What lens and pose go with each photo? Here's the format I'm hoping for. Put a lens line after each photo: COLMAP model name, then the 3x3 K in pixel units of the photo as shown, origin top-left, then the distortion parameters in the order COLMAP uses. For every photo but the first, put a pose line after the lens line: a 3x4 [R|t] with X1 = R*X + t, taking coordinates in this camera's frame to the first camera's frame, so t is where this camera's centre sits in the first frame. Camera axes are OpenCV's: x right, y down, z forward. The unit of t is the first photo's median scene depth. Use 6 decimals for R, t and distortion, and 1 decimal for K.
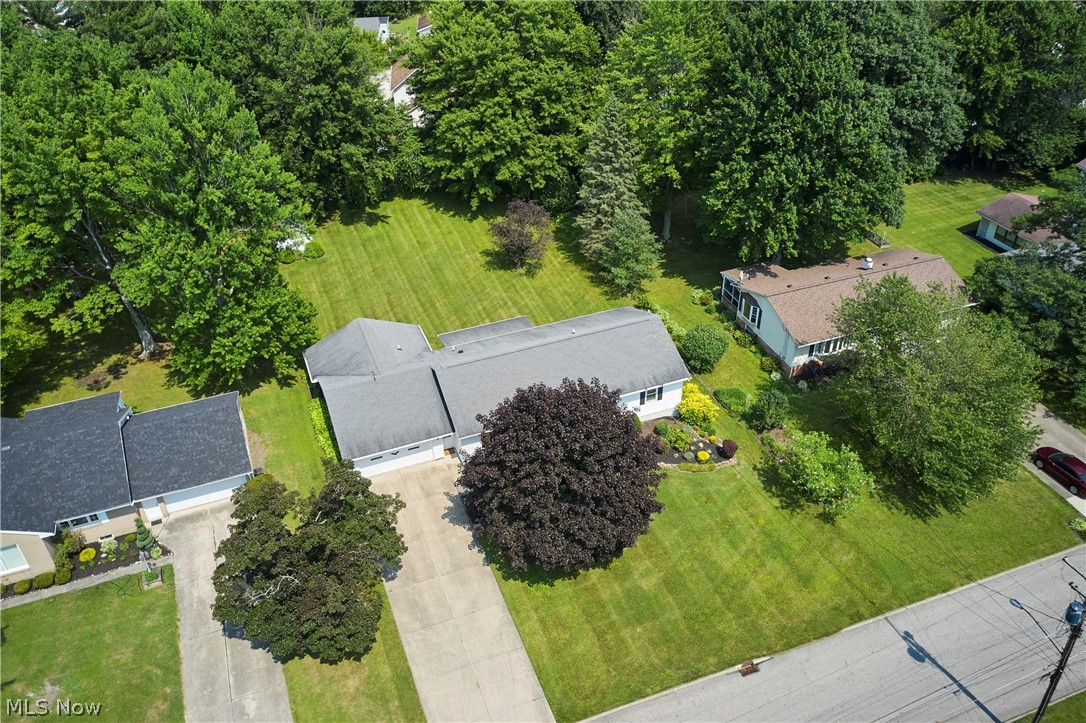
lens RADIAL K [[816.7, 0, 542.7], [0, 816.7, 363.2], [0, 0, 1]] dist [-0.007949, -0.001681]
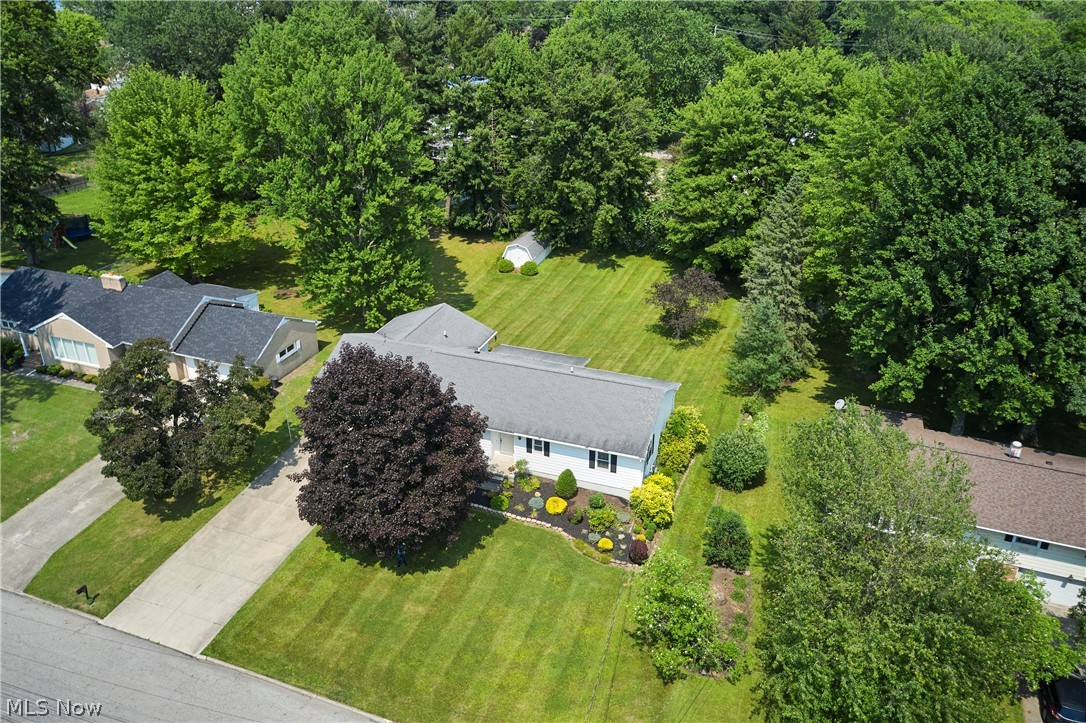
lens RADIAL K [[816.7, 0, 543.7], [0, 816.7, 360.5], [0, 0, 1]] dist [-0.007949, -0.001681]
pose [[0.761217, 0.312316, -0.568337, 0.551062], [-0.396353, 0.917714, -0.026557, -0.010565], [0.513277, 0.245478, 0.822367, 0.222712]]
